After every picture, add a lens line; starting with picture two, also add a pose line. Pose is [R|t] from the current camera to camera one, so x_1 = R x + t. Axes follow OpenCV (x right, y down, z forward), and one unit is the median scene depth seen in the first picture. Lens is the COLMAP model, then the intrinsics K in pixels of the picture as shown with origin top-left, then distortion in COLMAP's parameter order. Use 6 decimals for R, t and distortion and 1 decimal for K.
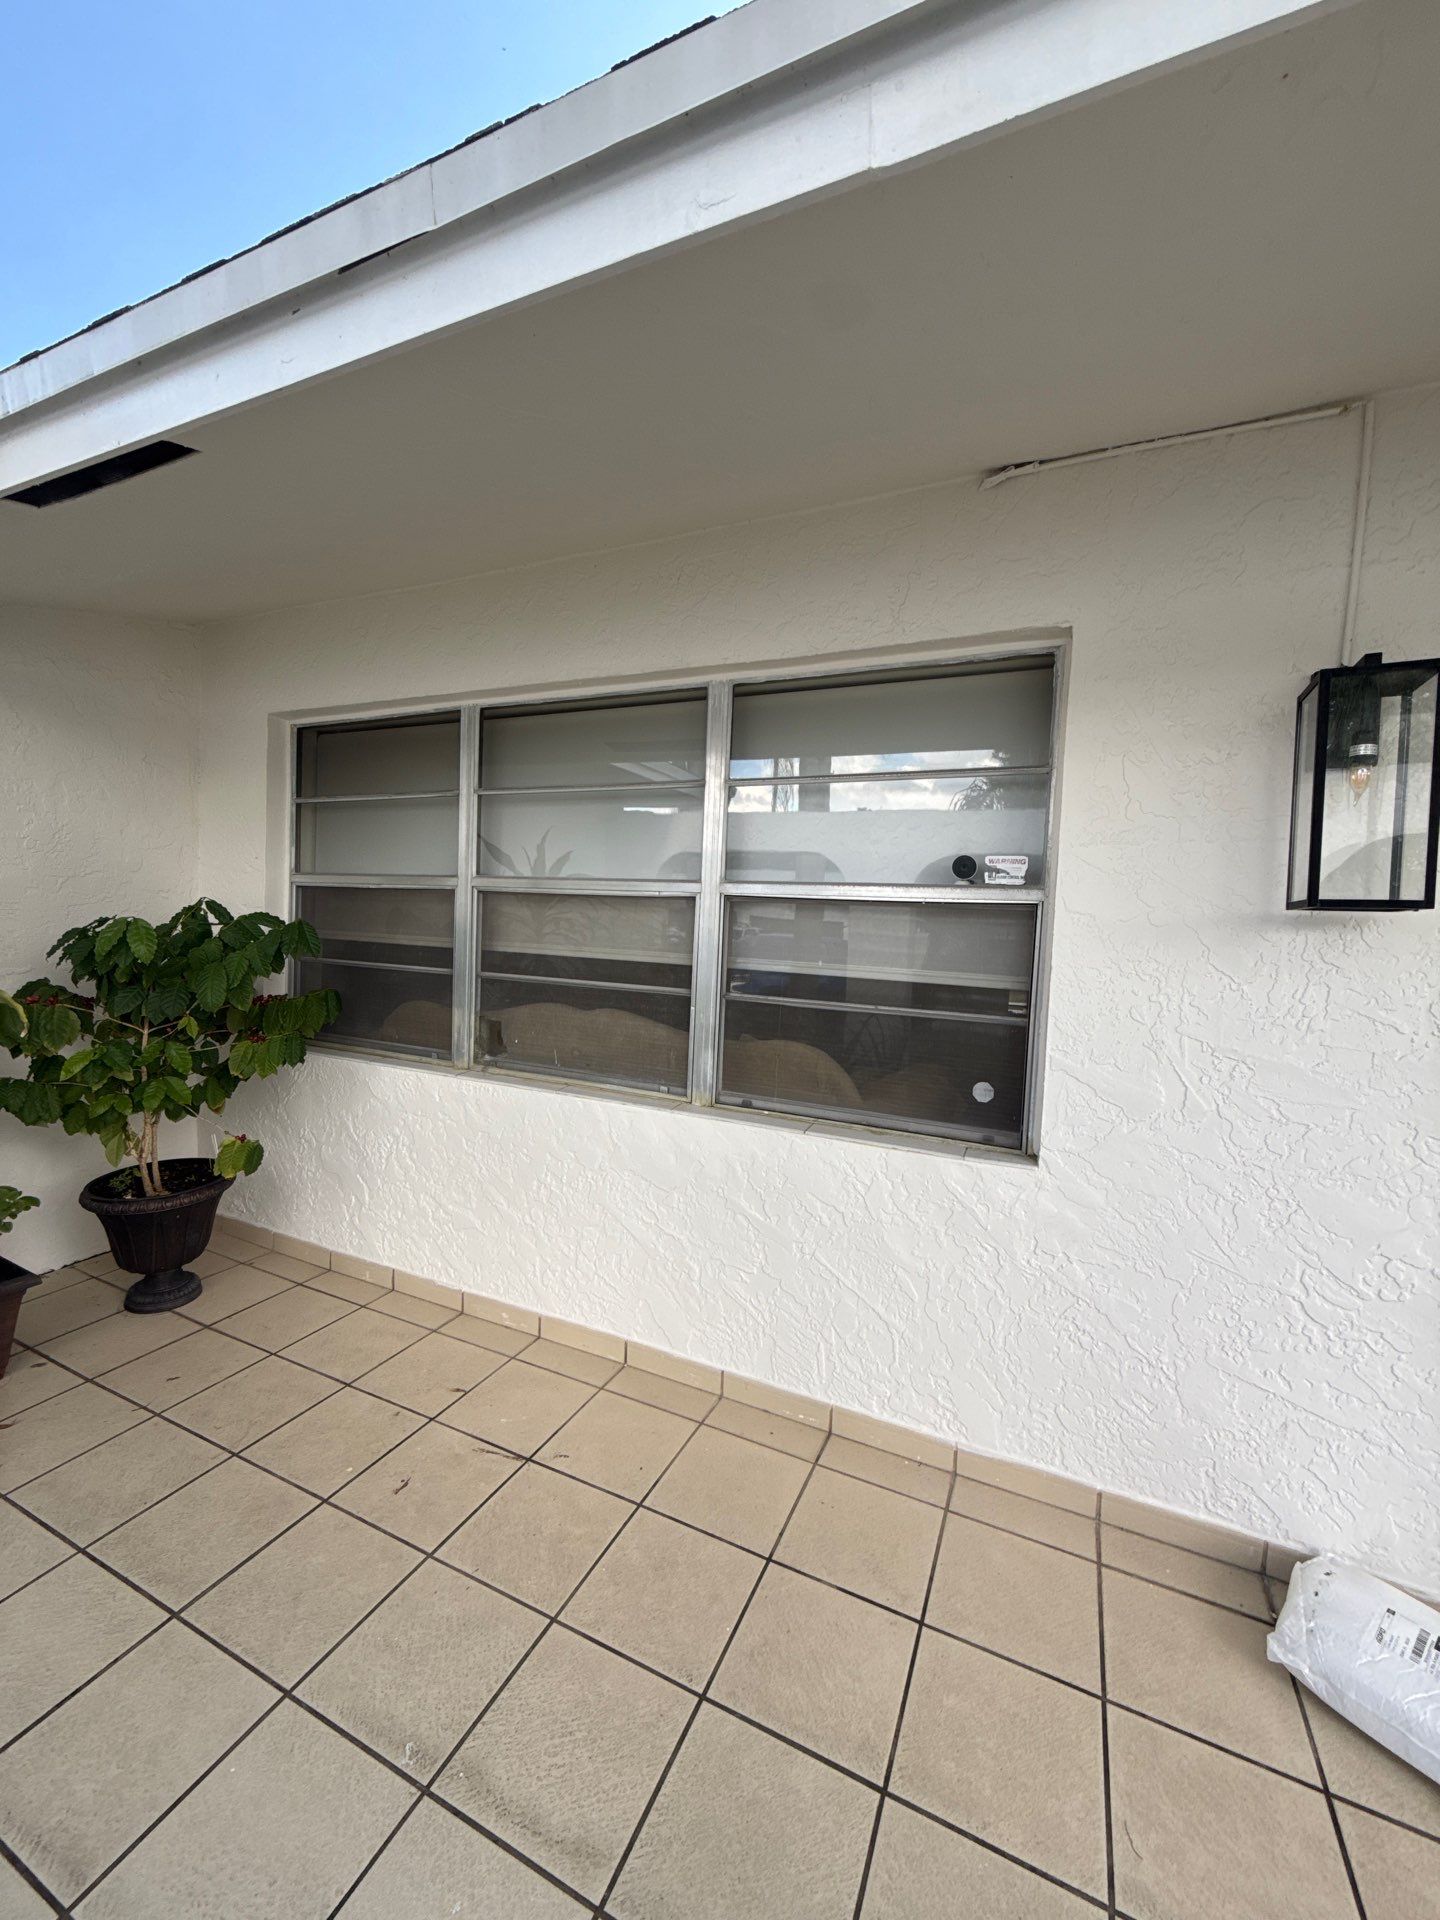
lens RADIAL K [[760.7, 0, 720.0], [0, 760.7, 960.0], [0, 0, 1]] dist [0.000476, 0.000818]
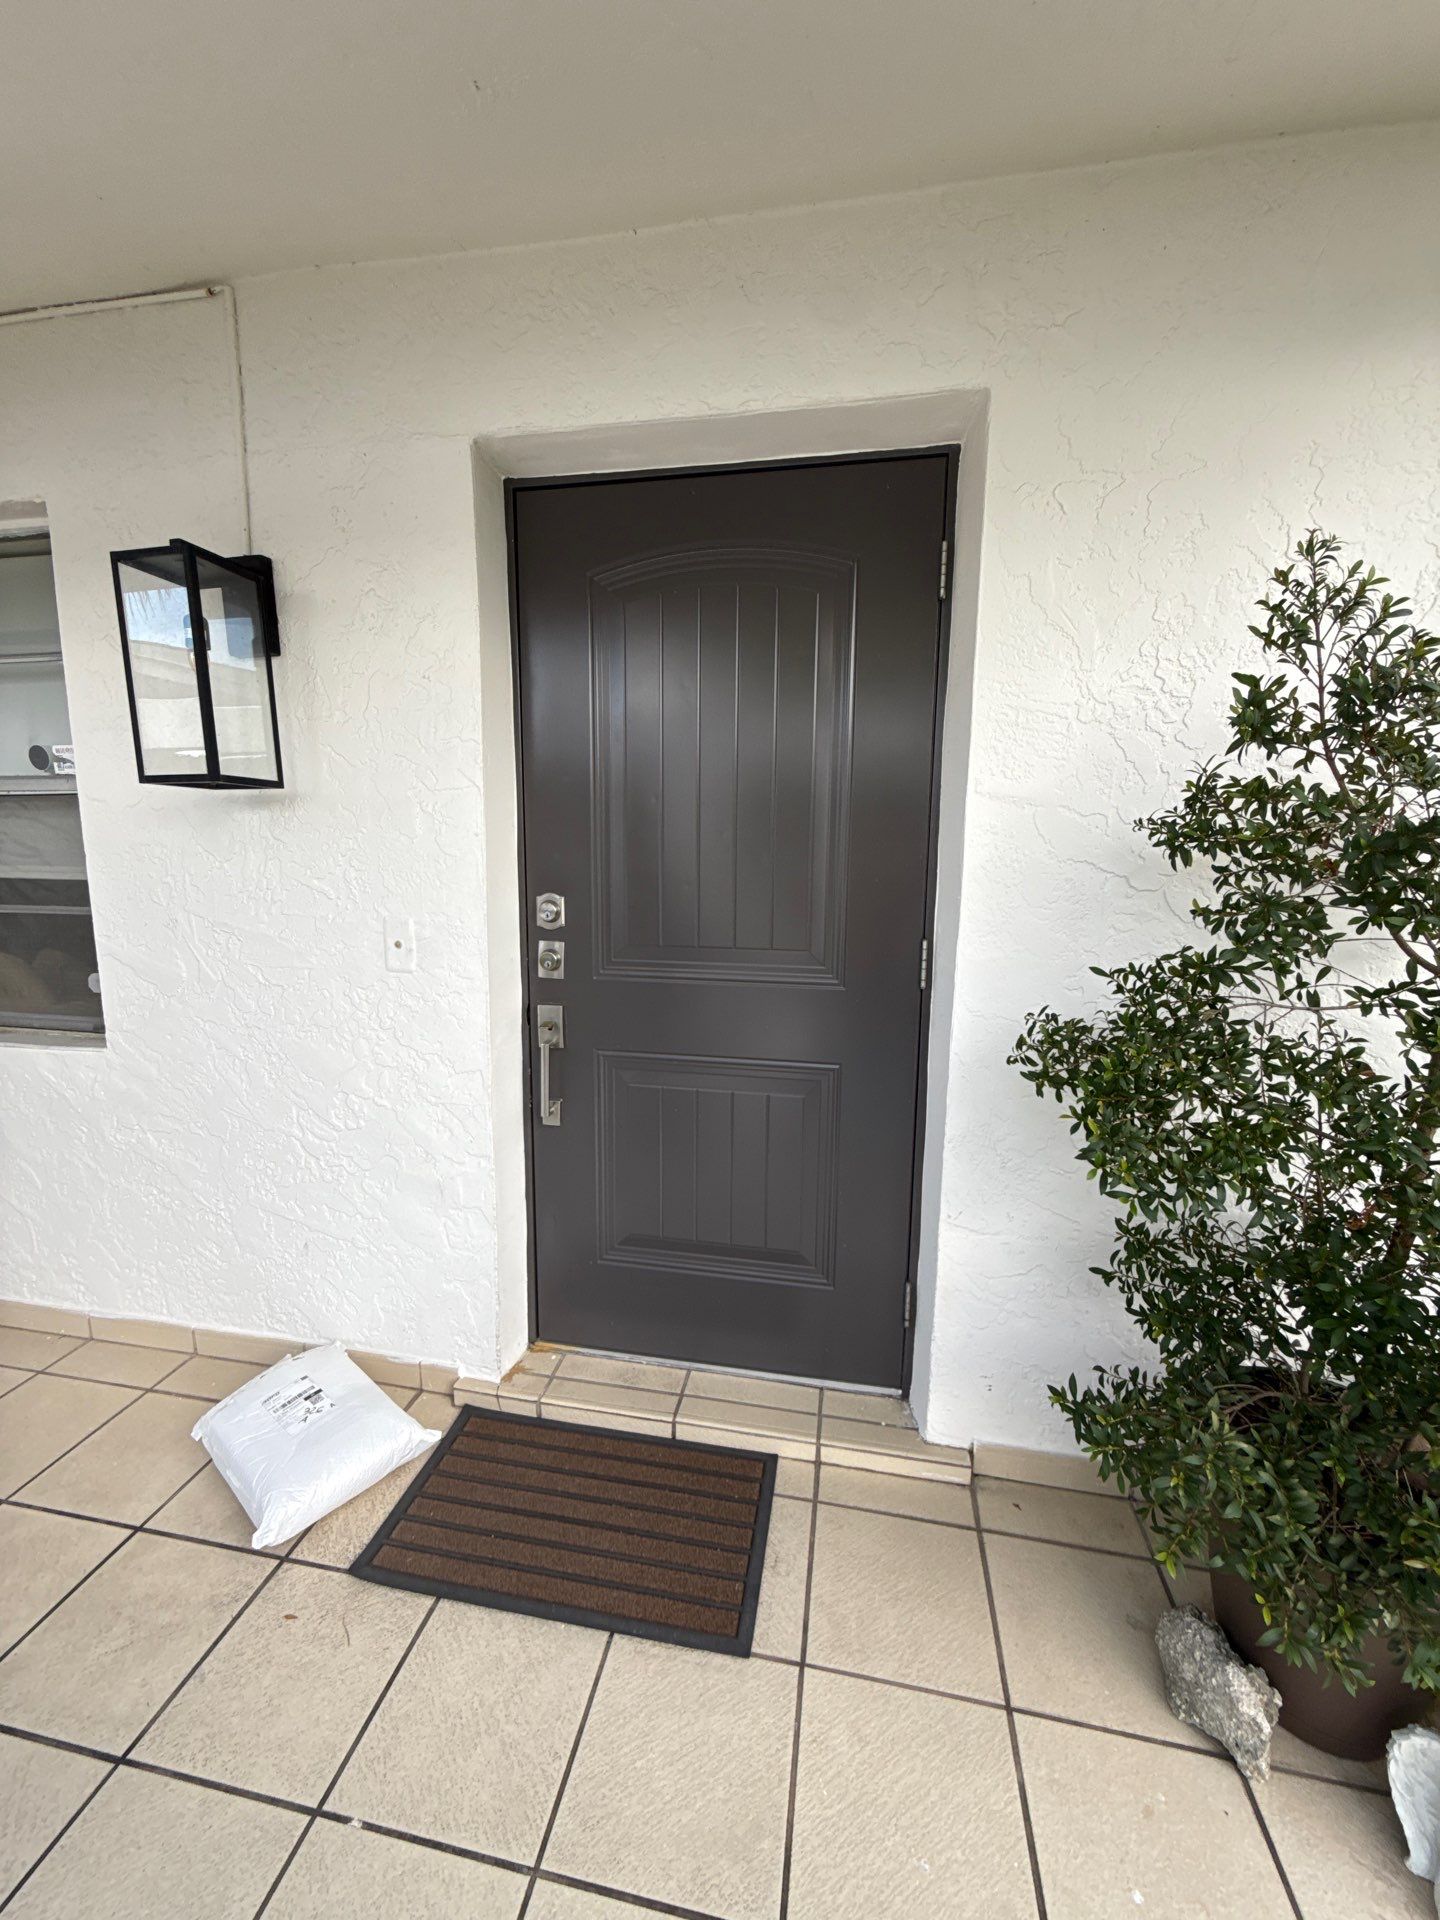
lens RADIAL K [[759.0, 0, 720.0], [0, 759.0, 960.0], [0, 0, 1]] dist [0.001287, -0.000010]
pose [[0.968685, -0.068189, 0.238746, 1.026843], [0.043890, 0.993433, 0.105661, 0.081007], [-0.244383, -0.091874, 0.965317, -0.208789]]
